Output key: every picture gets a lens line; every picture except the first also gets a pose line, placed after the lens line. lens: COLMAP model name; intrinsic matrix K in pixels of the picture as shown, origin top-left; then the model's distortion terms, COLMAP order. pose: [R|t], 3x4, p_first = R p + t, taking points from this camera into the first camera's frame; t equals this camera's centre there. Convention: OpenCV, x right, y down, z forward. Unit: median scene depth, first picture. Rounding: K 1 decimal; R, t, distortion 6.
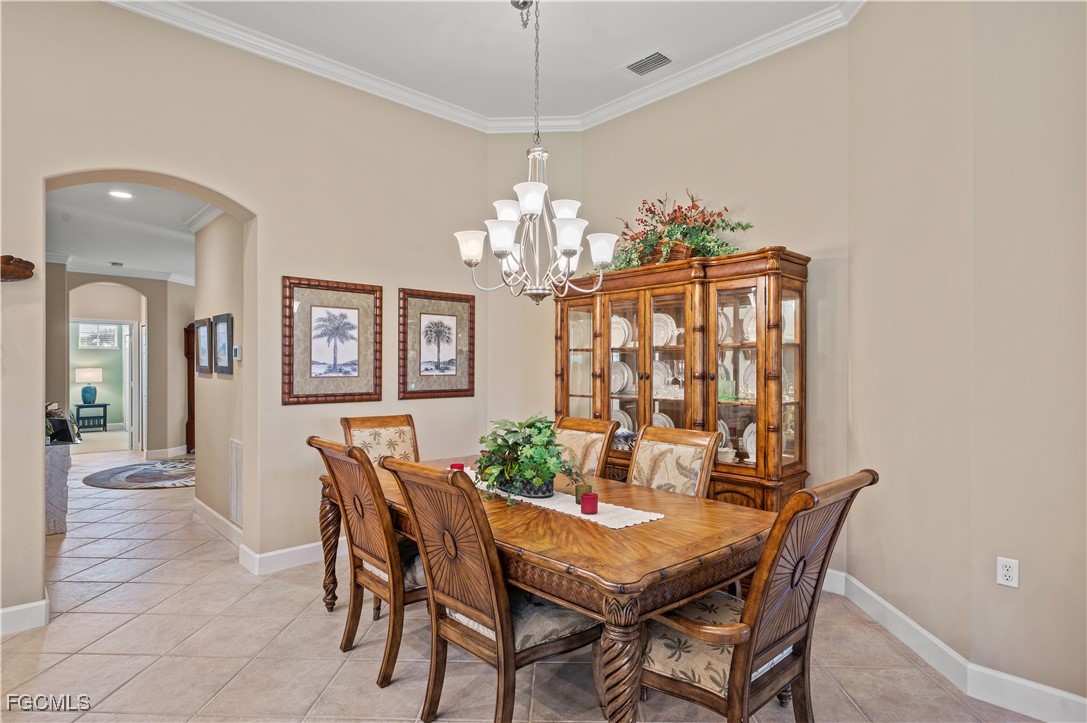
lens RADIAL K [[572.1, 0, 544.2], [0, 572.1, 368.8], [0, 0, 1]] dist [0.000218, -0.000484]
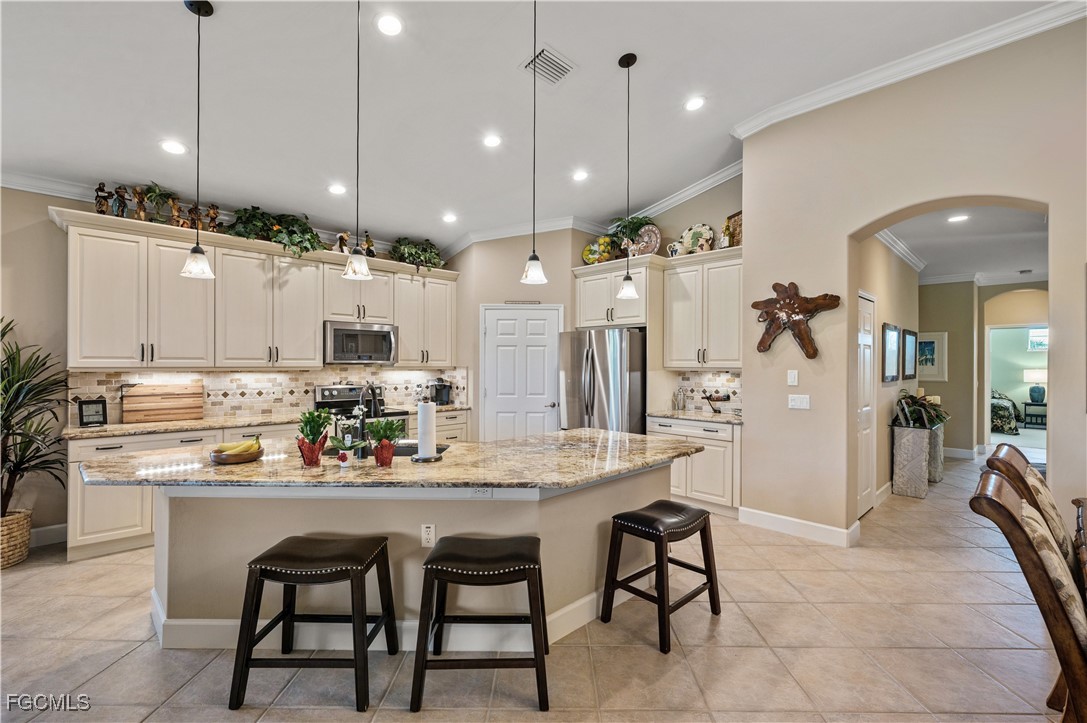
lens RADIAL K [[476.2, 0, 545.0], [0, 476.2, 364.1], [0, 0, 1]] dist [-0.003143, -0.000224]
pose [[0.018220, -0.001752, -0.999832, 0.213288], [-0.009684, 0.999951, -0.001928, -0.000470], [0.999787, 0.009717, 0.018202, 0.154953]]
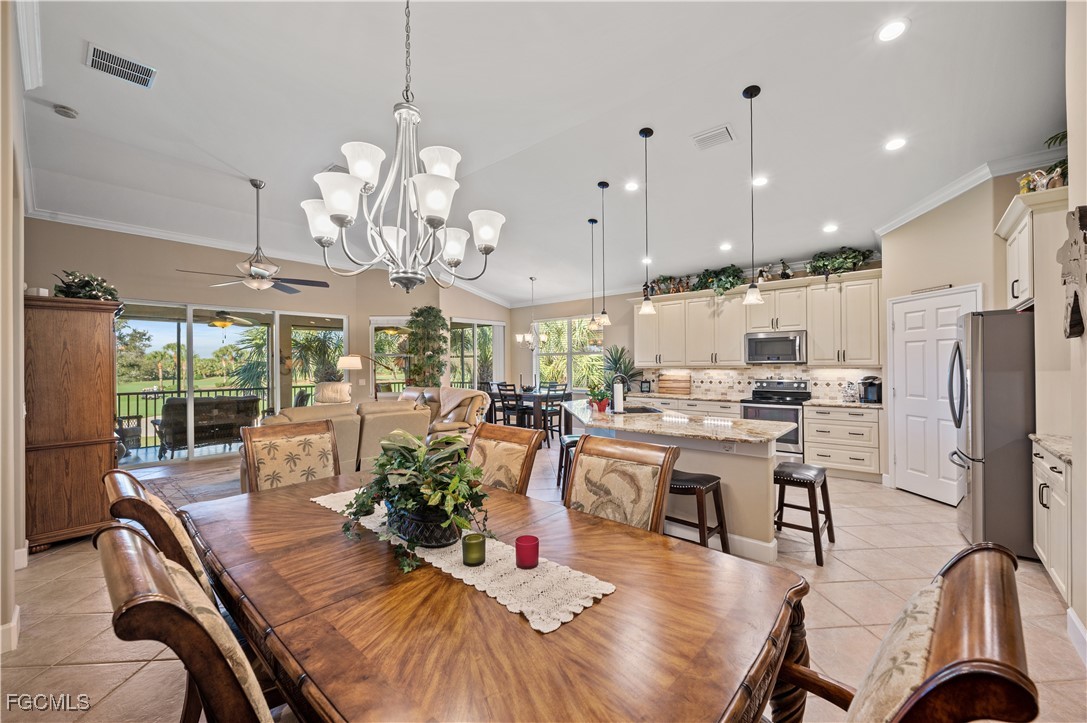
lens RADIAL K [[432.4, 0, 545.7], [0, 432.4, 363.1], [0, 0, 1]] dist [-0.002321, -0.000259]
pose [[-0.995600, 0.006255, -0.093500, -0.095442], [0.006029, 0.999978, 0.002701, -0.007404], [0.093515, 0.002126, -0.995616, 1.016992]]
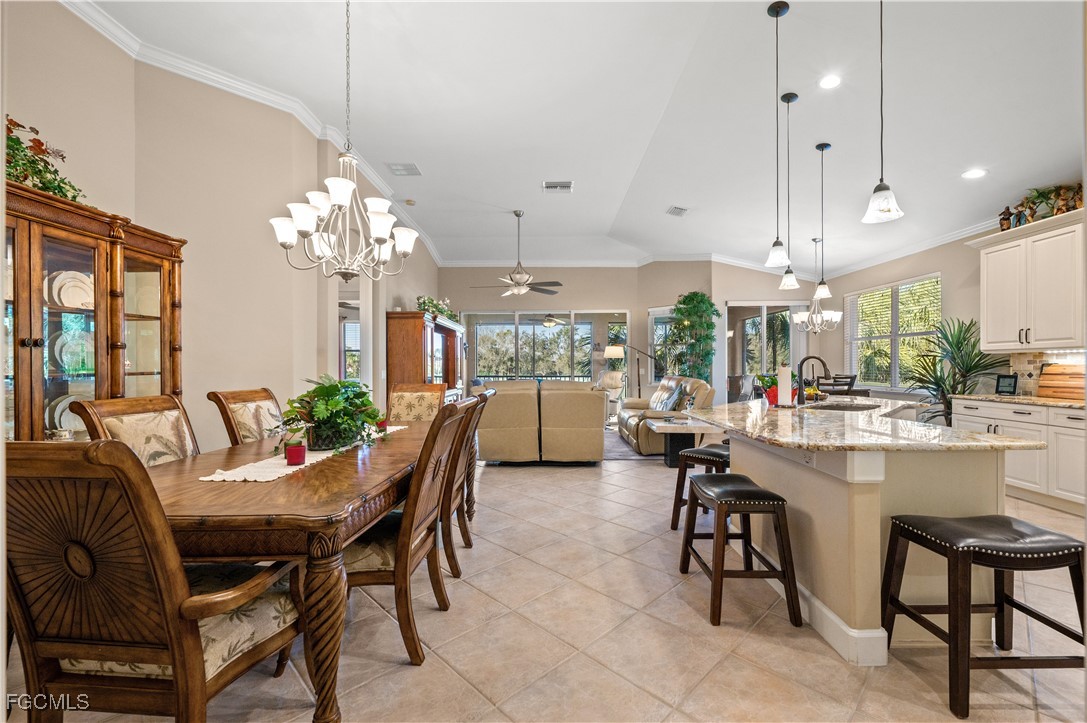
lens RADIAL K [[451.0, 0, 546.0], [0, 451.0, 363.5], [0, 0, 1]] dist [-0.004788, -0.000178]
pose [[-0.718445, 0.005152, 0.695565, -0.597625], [0.005526, 0.999983, -0.001699, 0.038826], [-0.695562, 0.002623, -0.718461, 0.856529]]
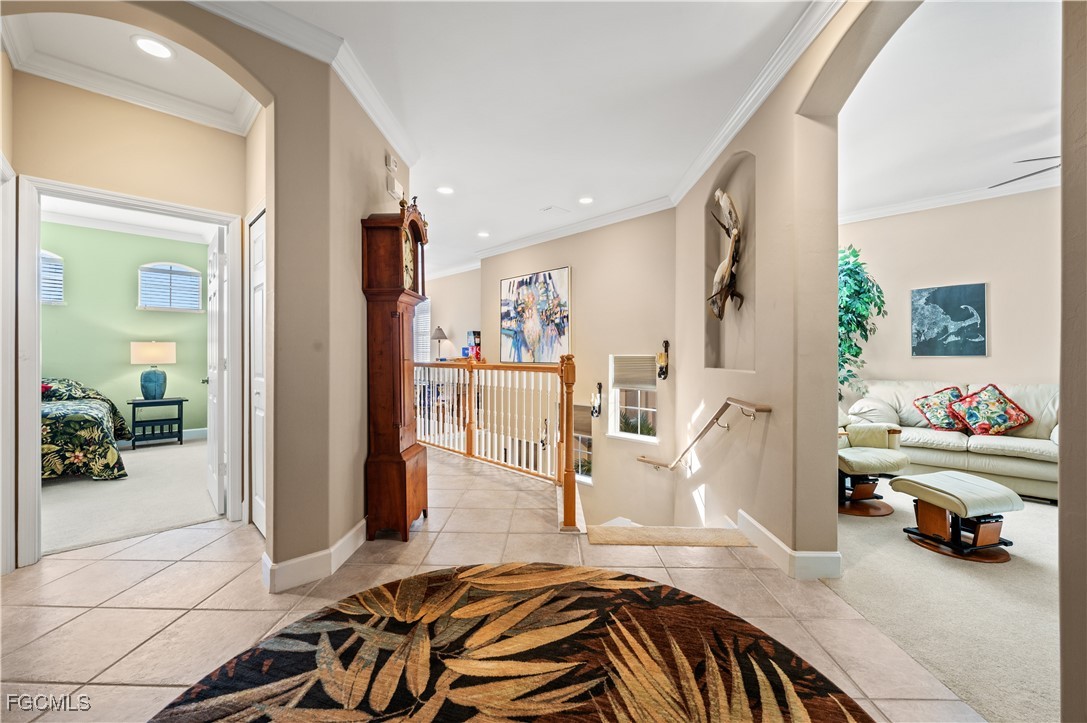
lens RADIAL K [[432.4, 0, 544.4], [0, 432.4, 355.8], [0, 0, 1]] dist [-0.002321, -0.000259]
pose [[0.999871, 0.000132, 0.016063, -1.029097], [-0.000065, 0.999991, -0.004172, 0.044523], [-0.016064, 0.004170, 0.999862, 1.421013]]
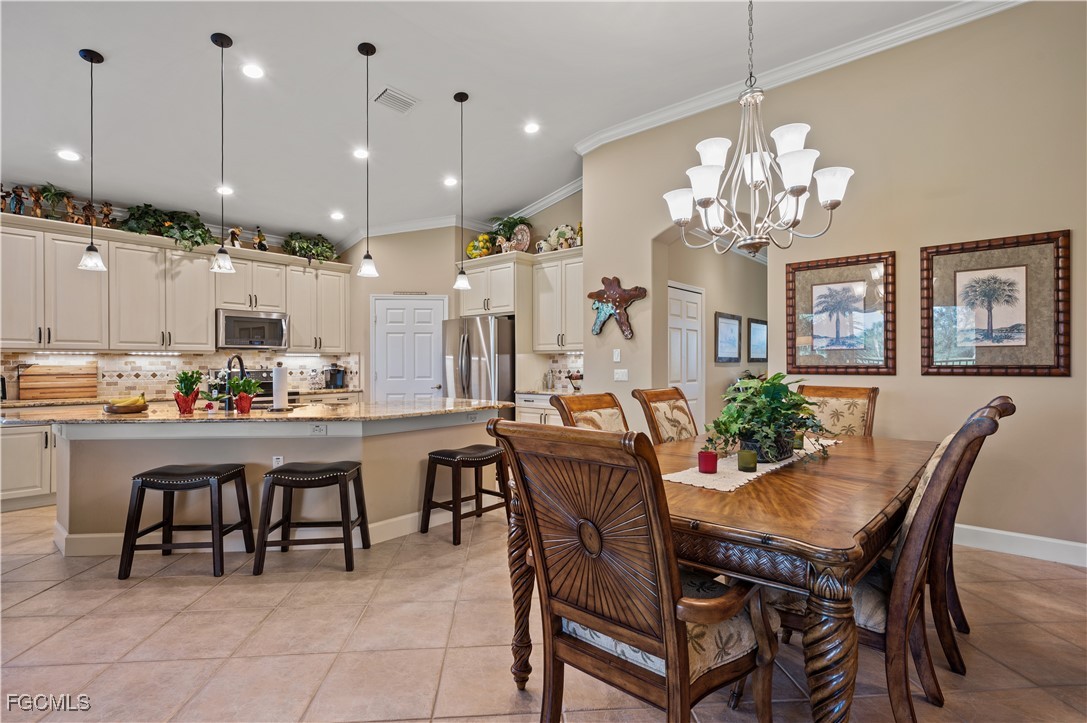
lens RADIAL K [[521.6, 0, 544.1], [0, 521.6, 364.2], [0, 0, 1]] dist [-0.004174, 0.001467]
pose [[0.102026, -0.001161, -0.994781, 0.493958], [-0.002916, 0.999995, -0.001466, 0.041288], [0.994777, 0.003050, 0.102022, 0.351484]]
